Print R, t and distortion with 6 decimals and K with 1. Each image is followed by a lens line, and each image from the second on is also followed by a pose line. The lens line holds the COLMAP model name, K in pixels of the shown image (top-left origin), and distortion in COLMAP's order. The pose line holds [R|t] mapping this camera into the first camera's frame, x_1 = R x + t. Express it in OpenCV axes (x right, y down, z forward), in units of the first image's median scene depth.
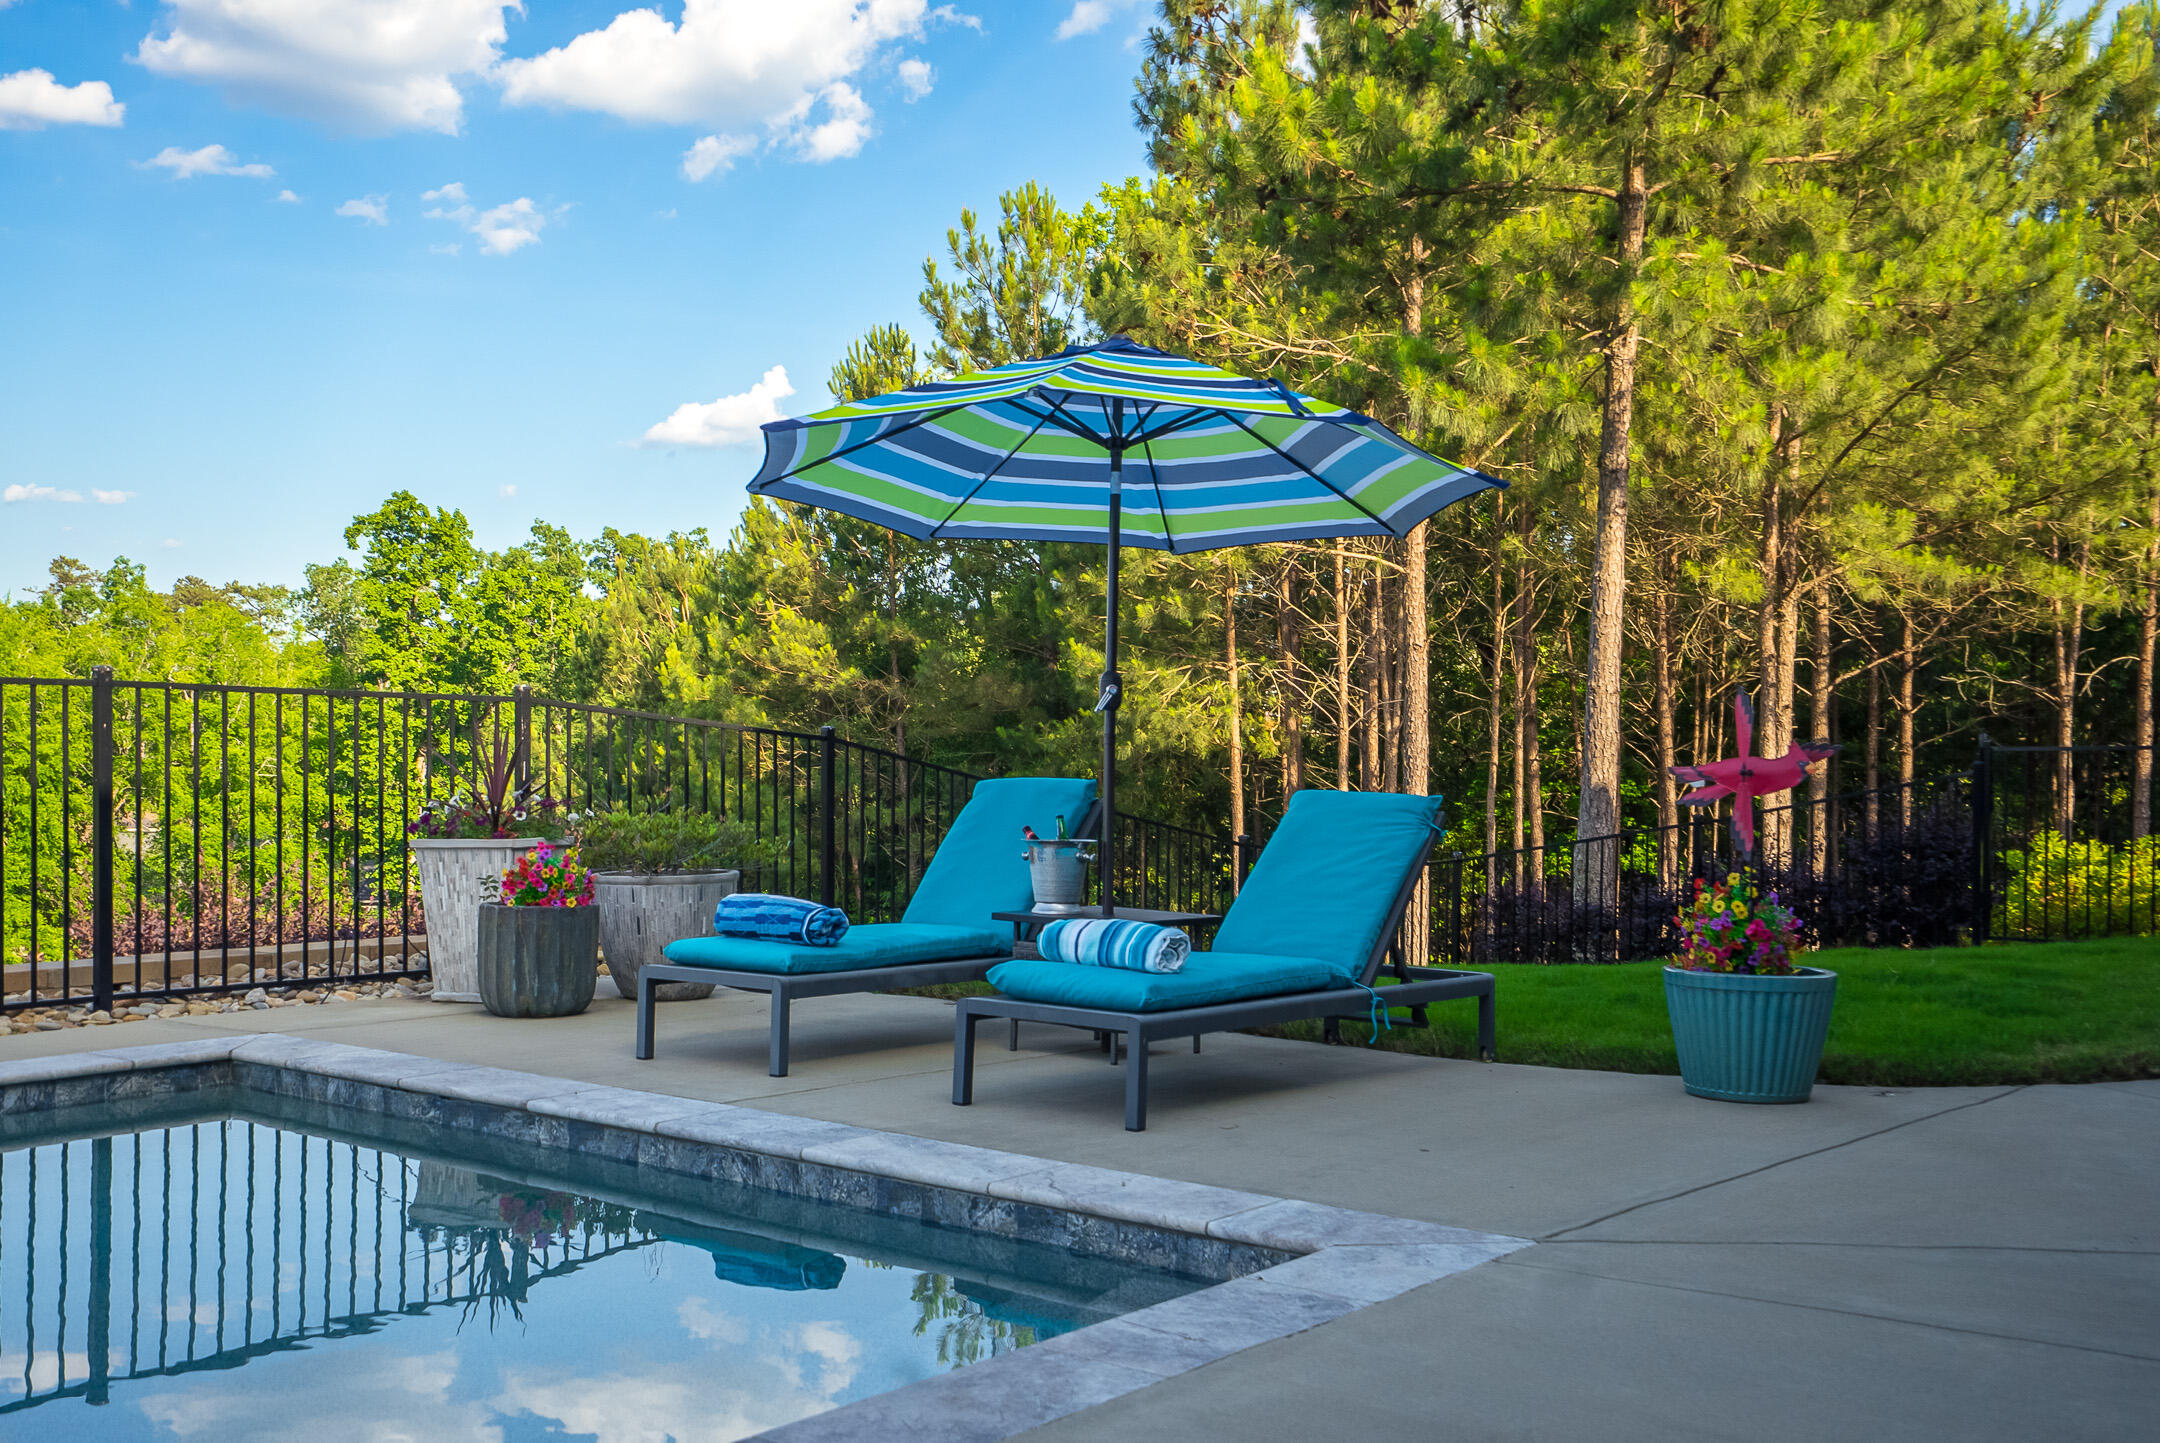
lens RADIAL K [[2214.5, 0, 1068.9], [0, 2214.5, 771.8], [0, 0, 1]] dist [0.051841, 0.006519]
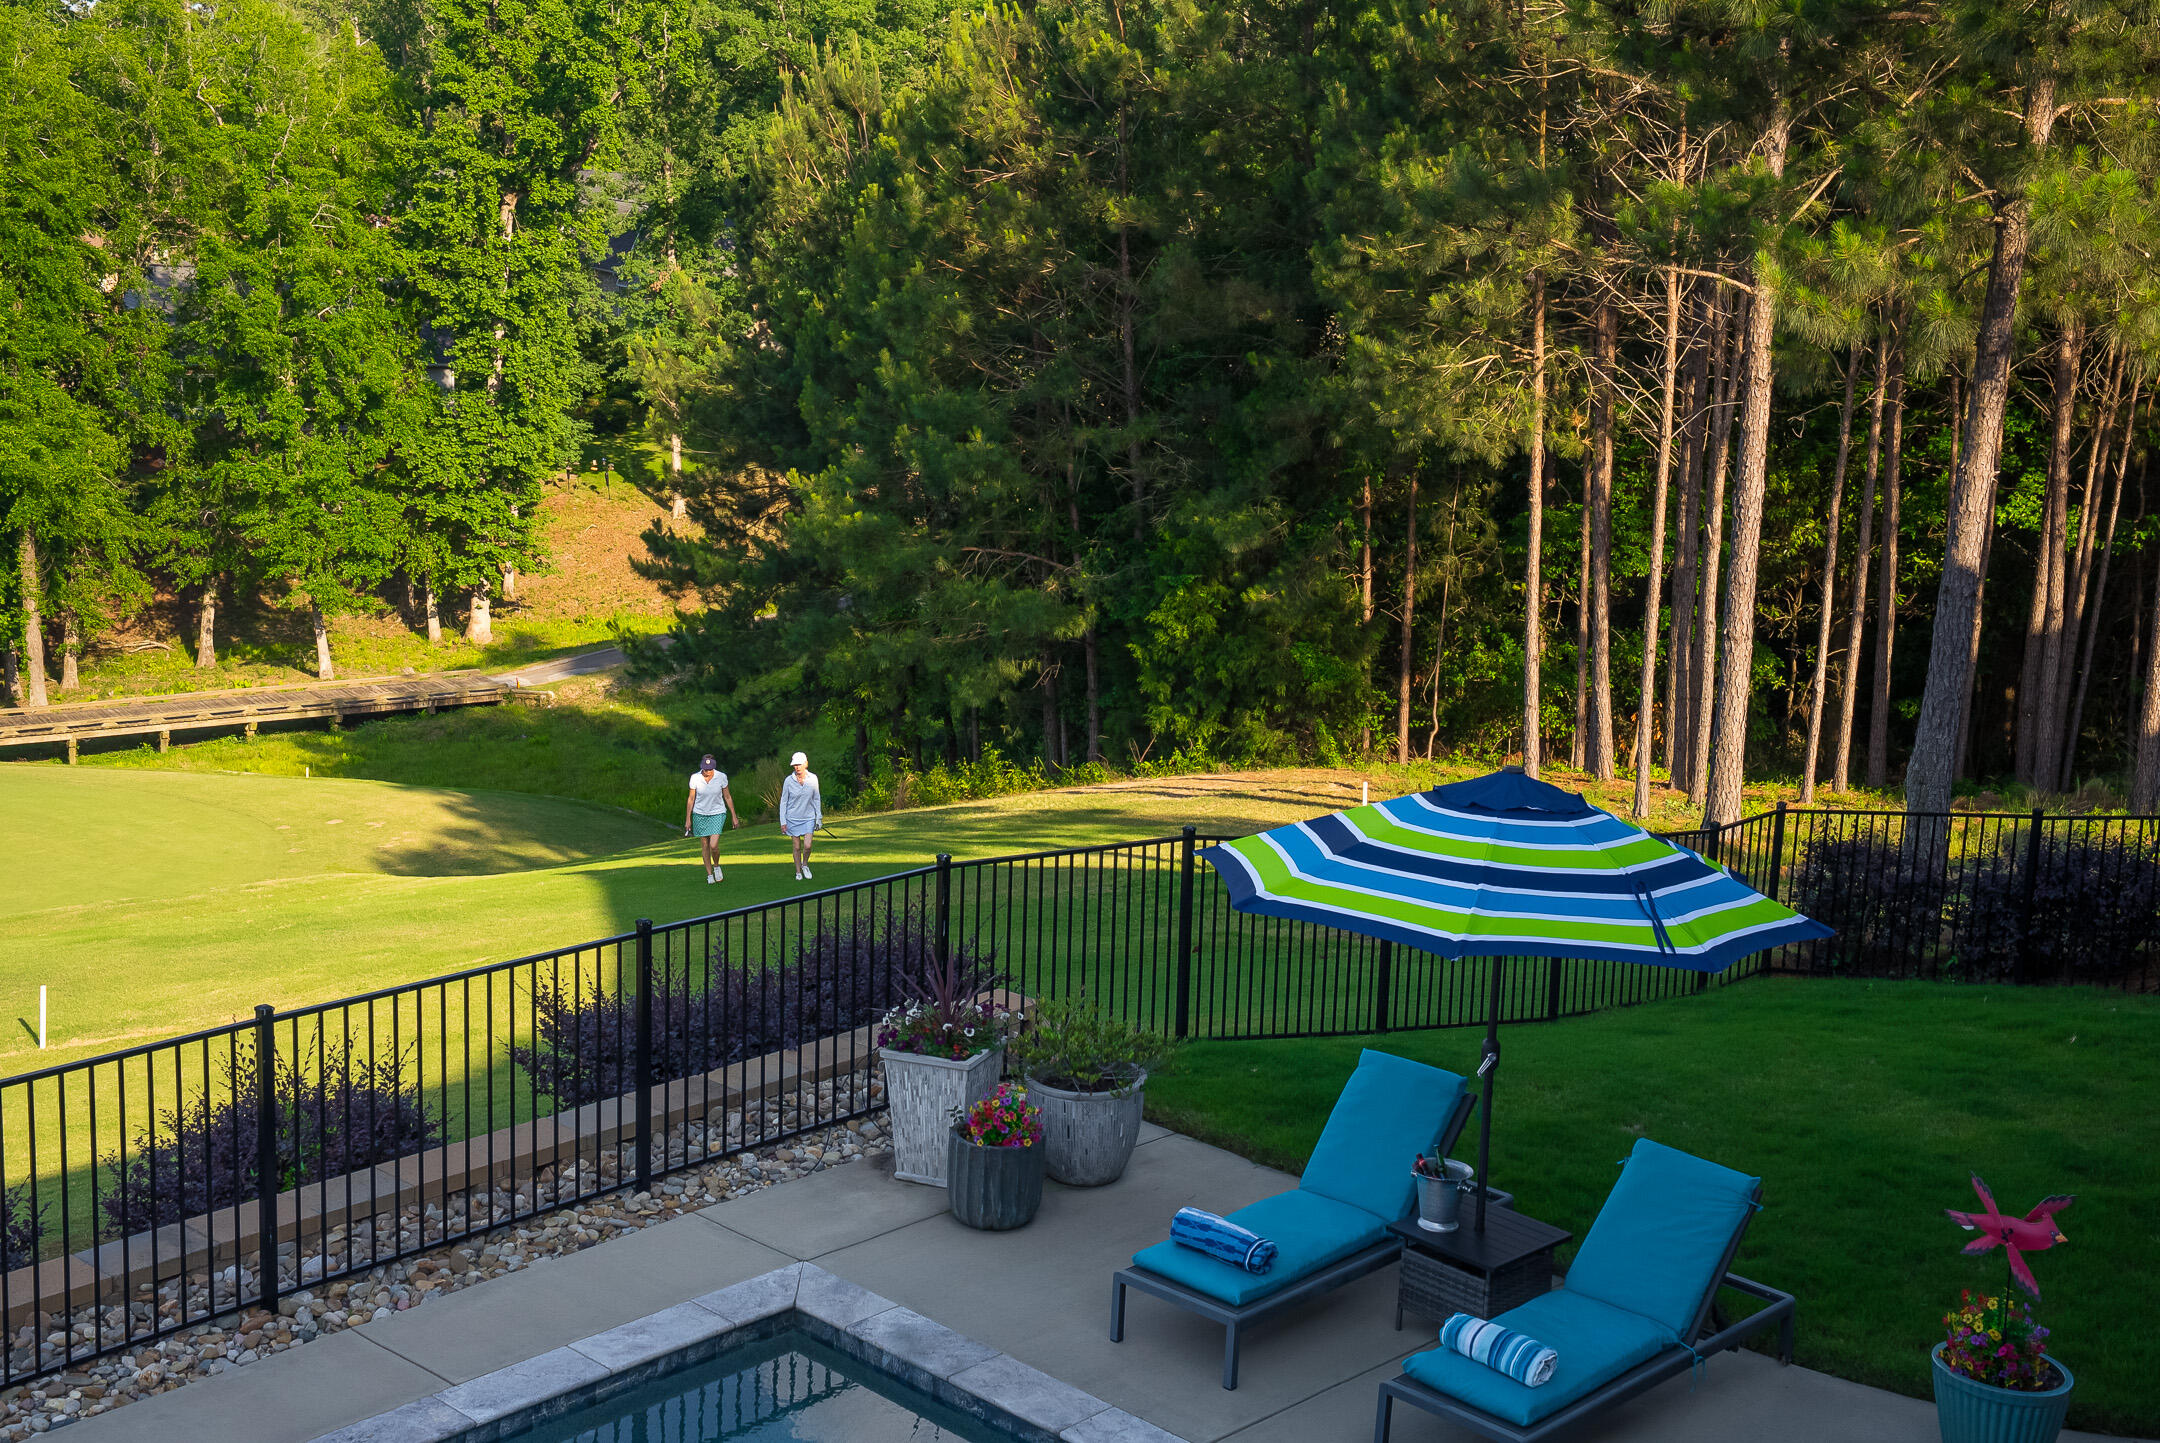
lens RADIAL K [[2792.0, 0, 1080.0], [0, 2792.0, 721.5], [0, 0, 1]] dist [0.169553, 0.071605]
pose [[0.996962, 0.038120, -0.067923, -0.020409], [-0.024165, 0.980398, 0.195542, -0.097004], [0.074046, -0.193307, 0.978340, -0.095582]]
